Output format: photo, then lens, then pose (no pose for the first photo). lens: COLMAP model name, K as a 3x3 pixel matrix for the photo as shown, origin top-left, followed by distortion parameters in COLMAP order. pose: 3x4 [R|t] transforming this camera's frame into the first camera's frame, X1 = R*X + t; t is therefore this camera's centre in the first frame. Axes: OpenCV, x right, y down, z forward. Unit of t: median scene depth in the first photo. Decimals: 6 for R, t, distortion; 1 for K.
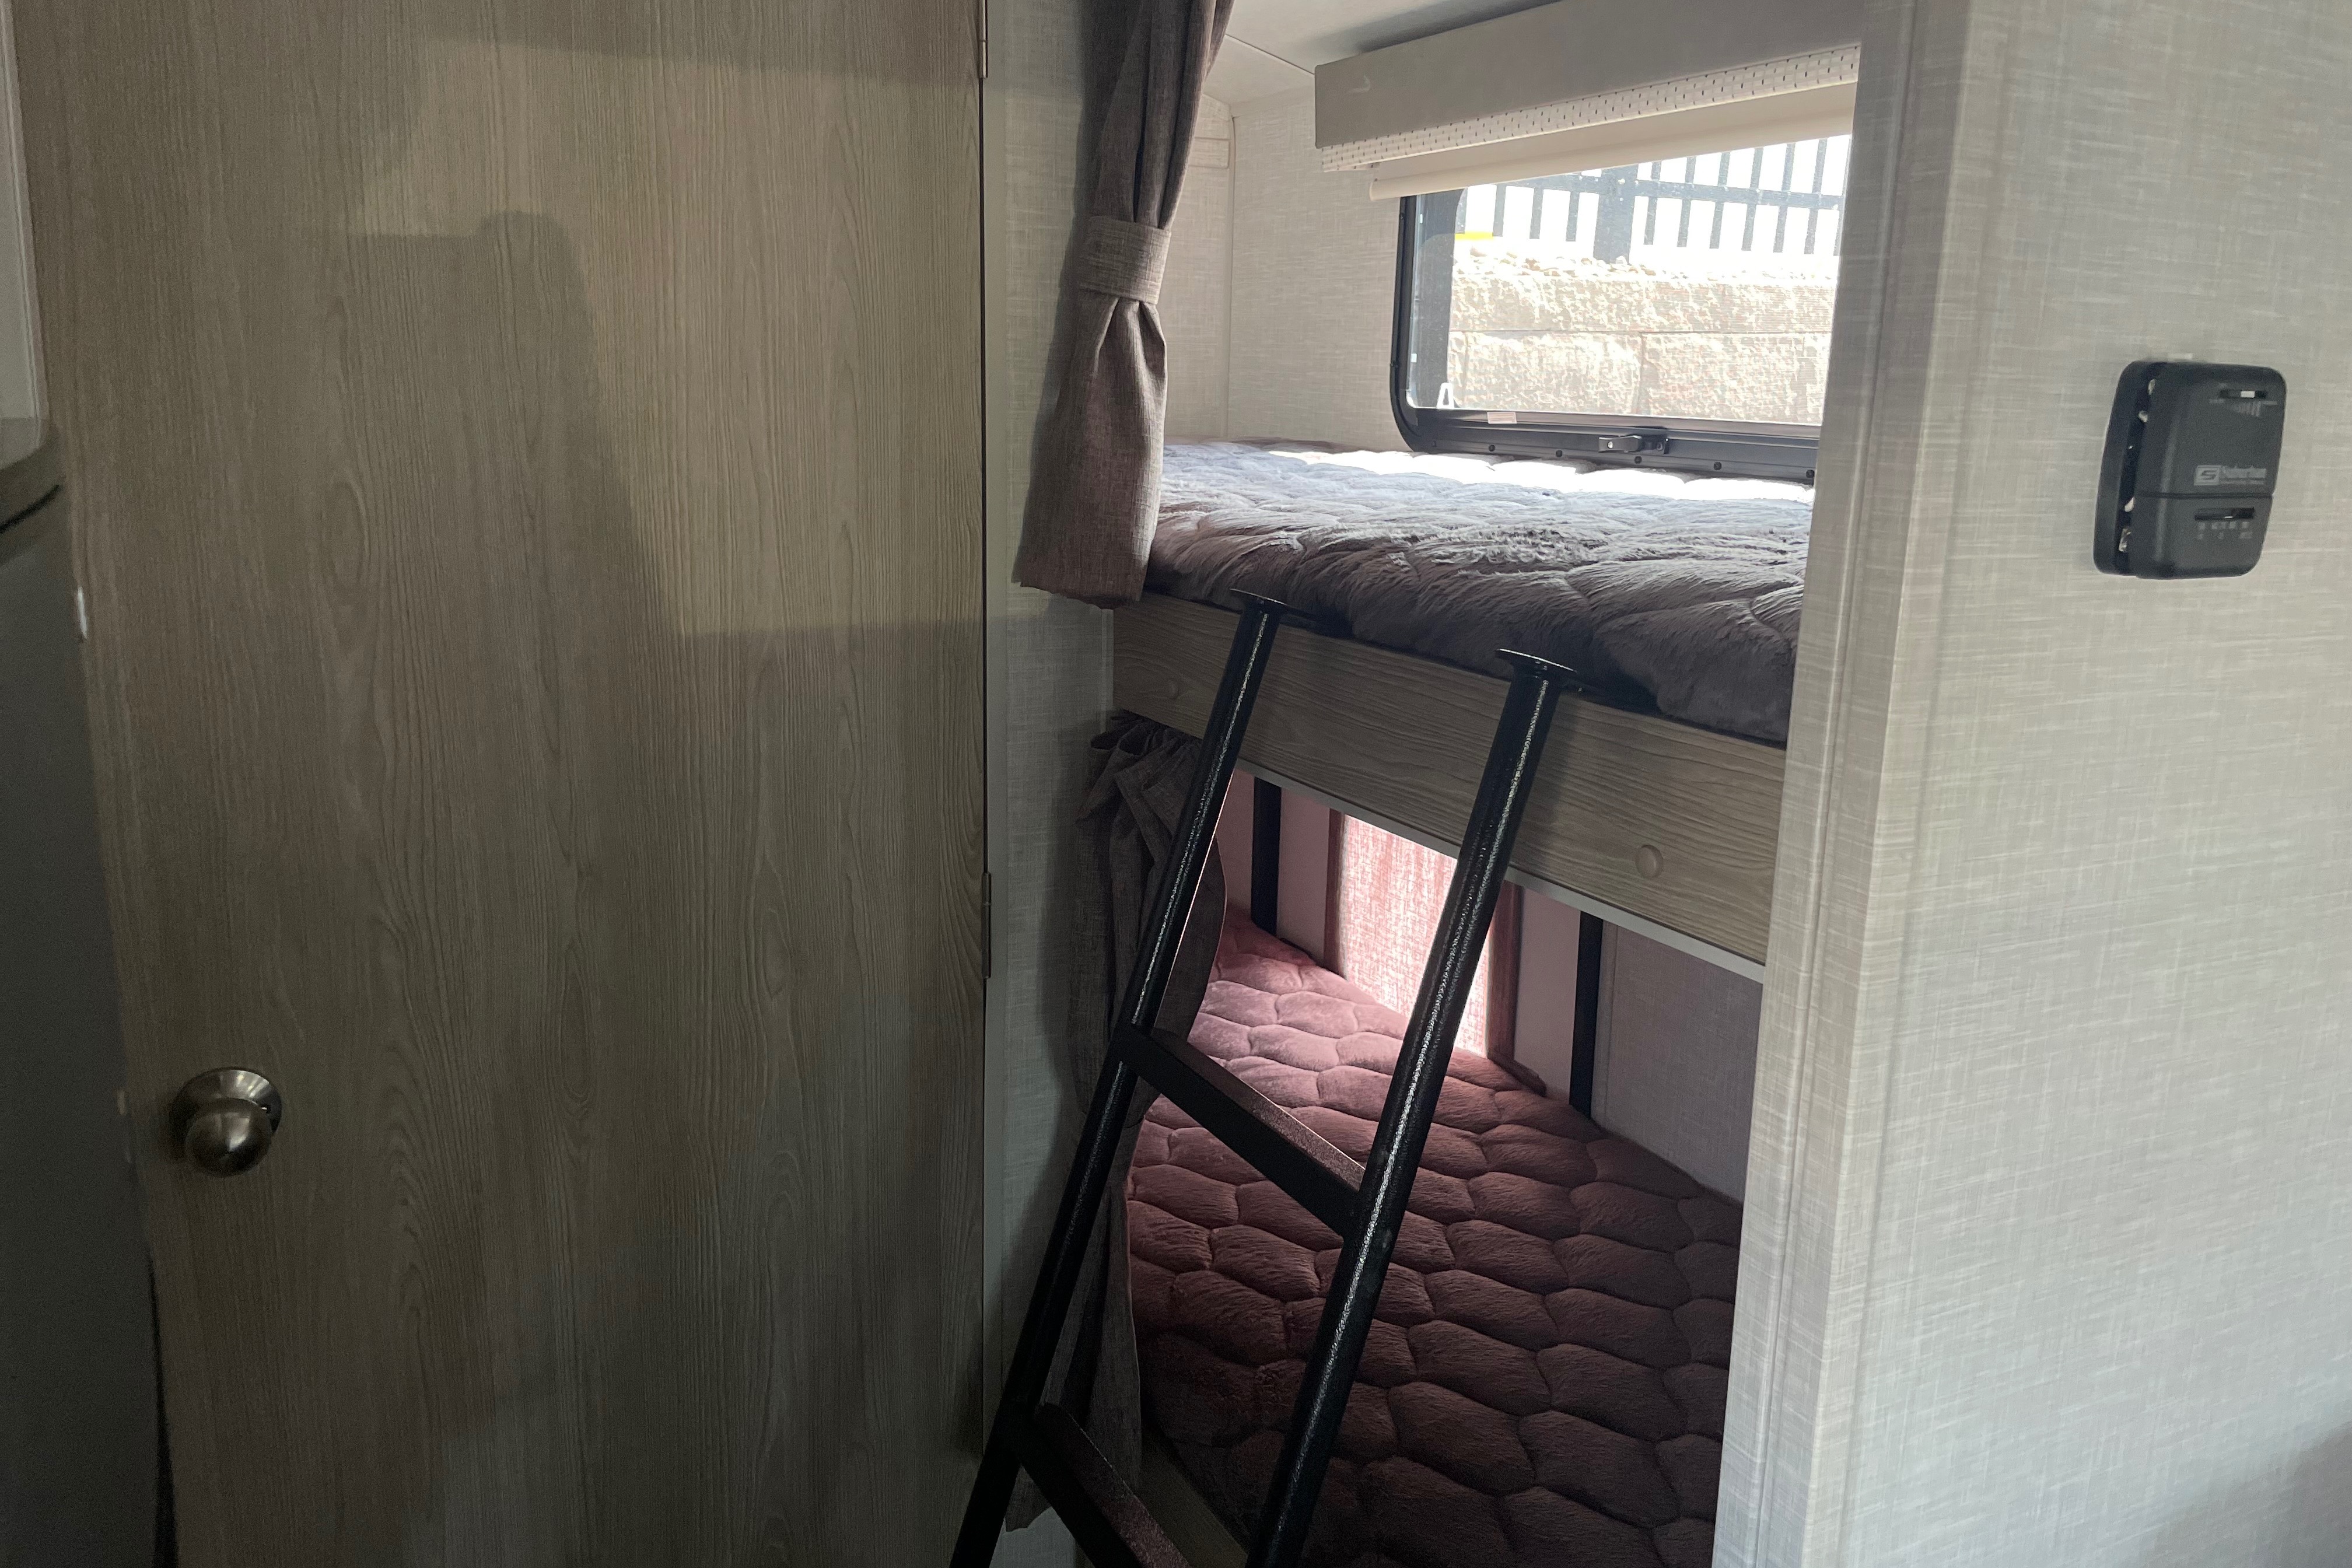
lens RADIAL K [[1787.5, 0, 1176.0], [0, 1787.5, 784.0], [0, 0, 1]] dist [0.070666, -0.122123]
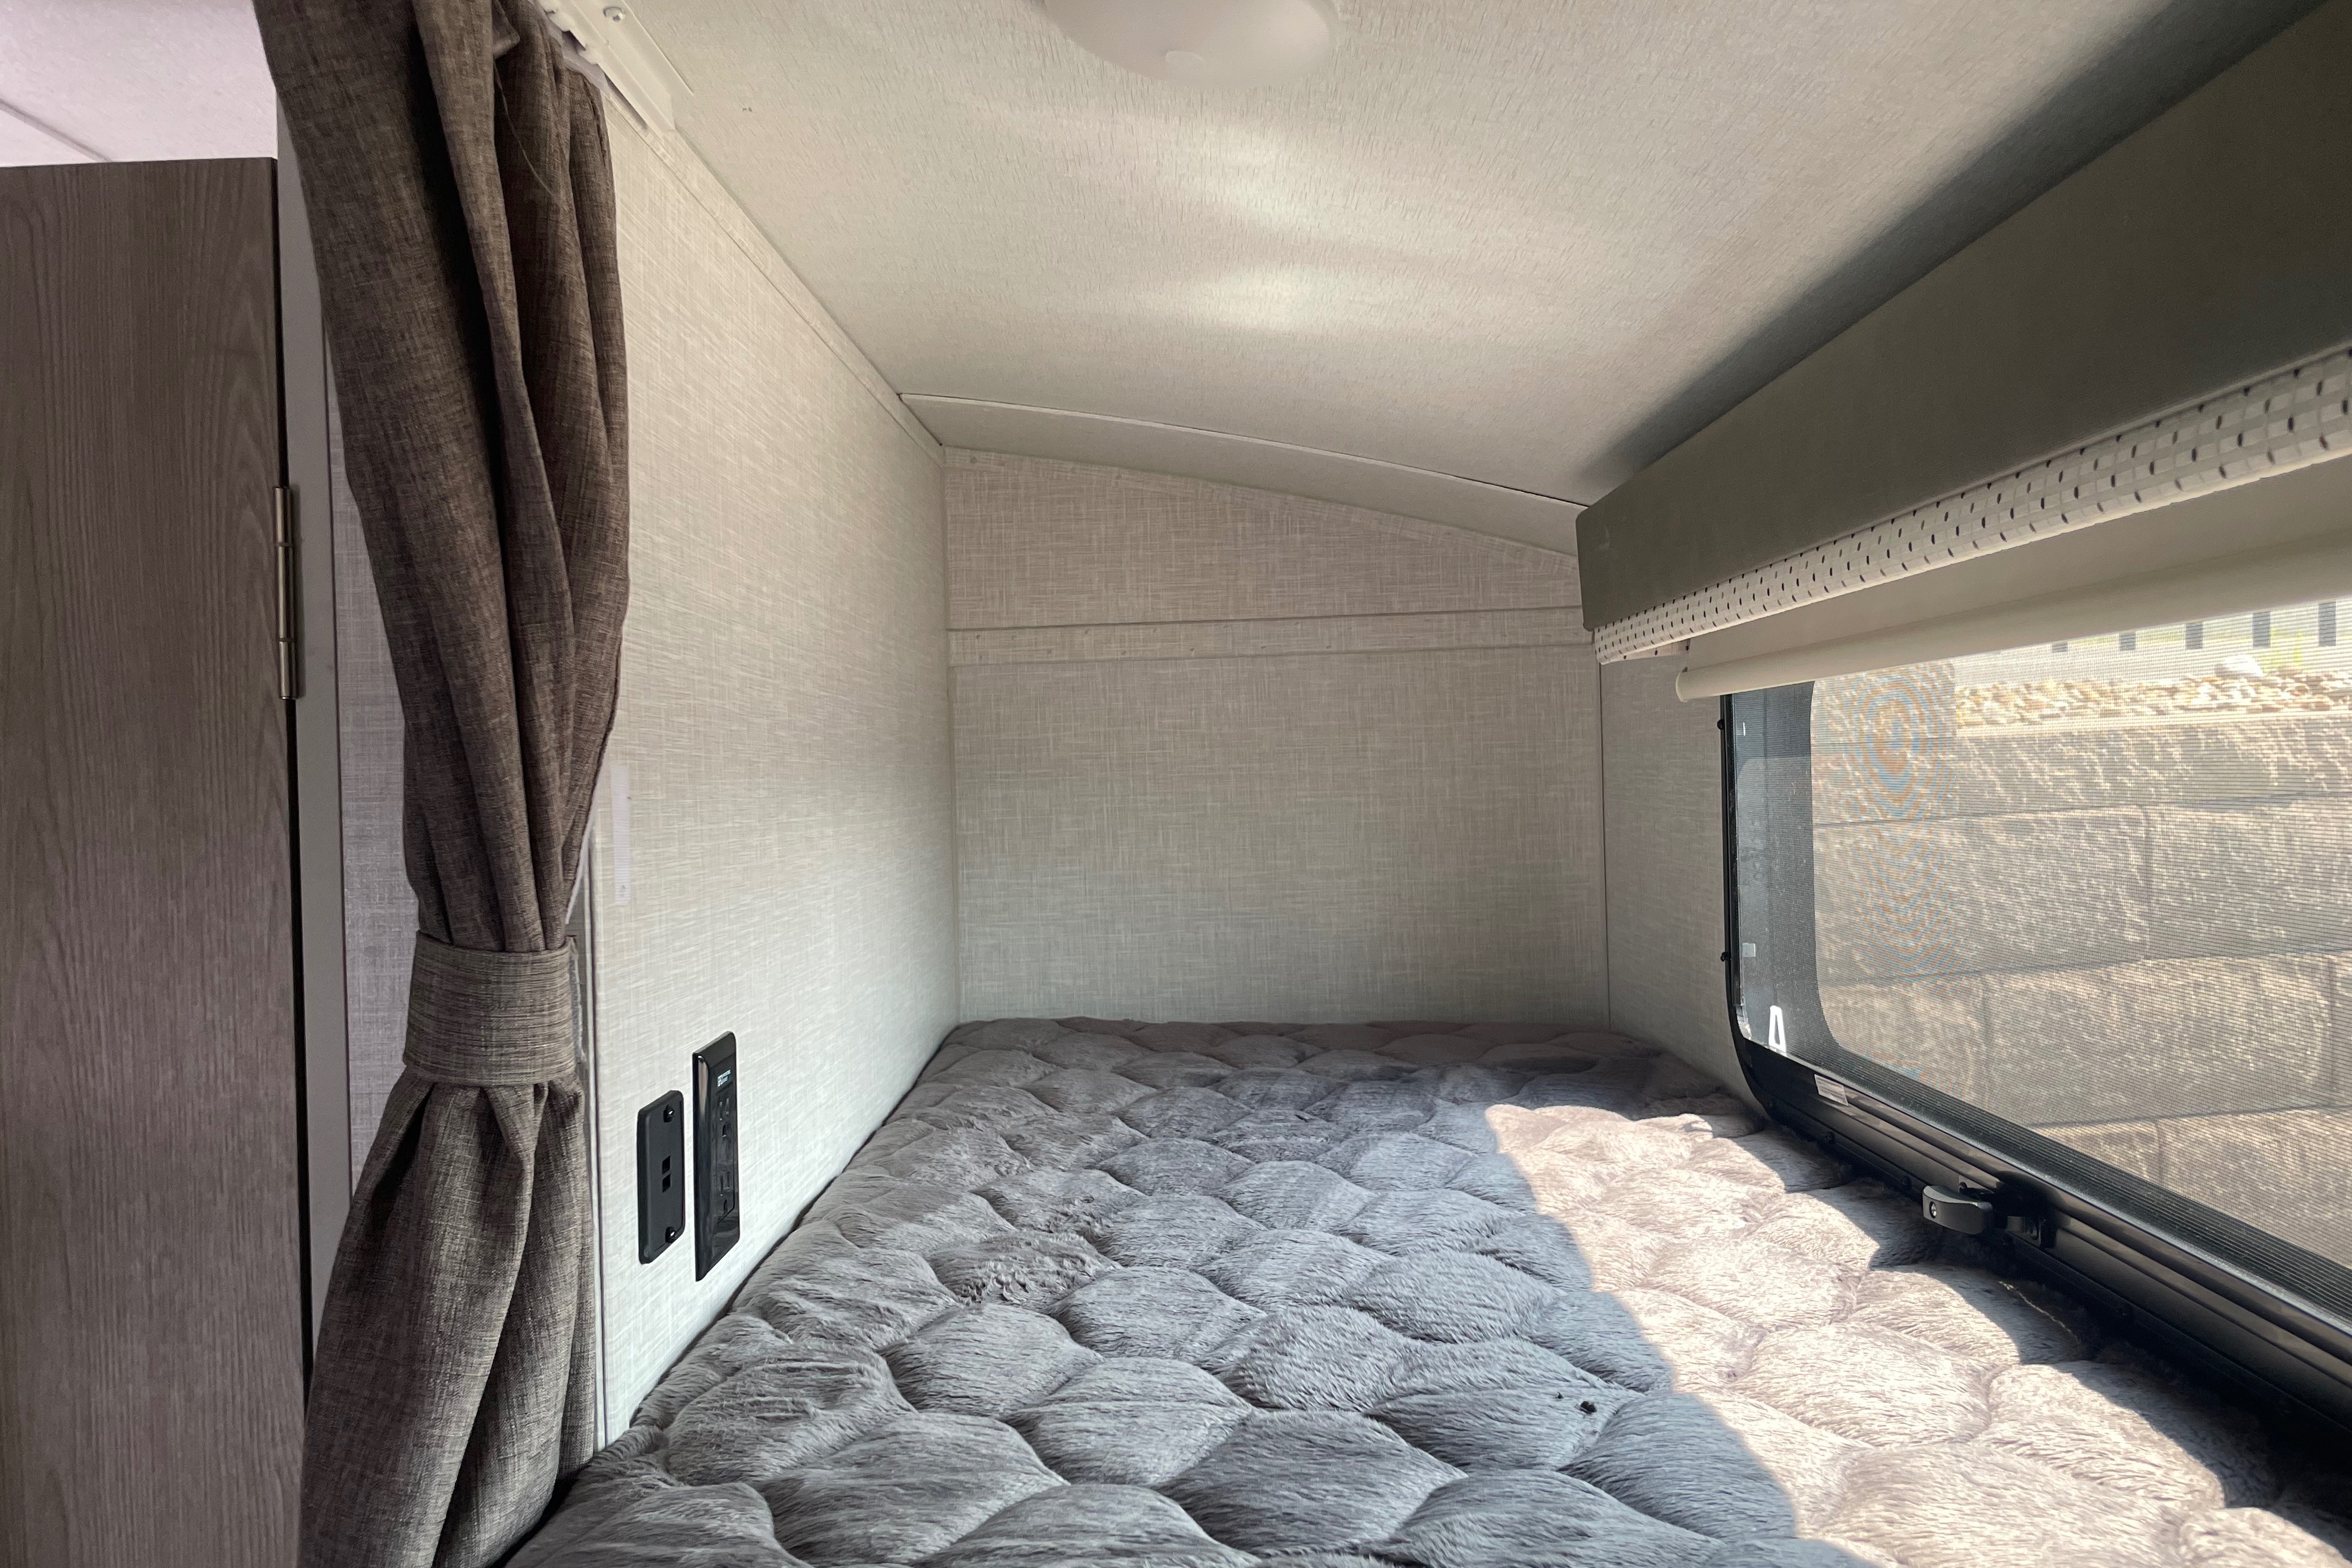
lens RADIAL K [[1787.5, 0, 1176.0], [0, 1787.5, 784.0], [0, 0, 1]] dist [0.070666, -0.122123]
pose [[0.883736, -0.037176, -0.466506, 0.243216], [-0.061552, 0.978946, -0.194617, -0.165915], [0.463920, 0.200704, 0.862842, 0.393919]]
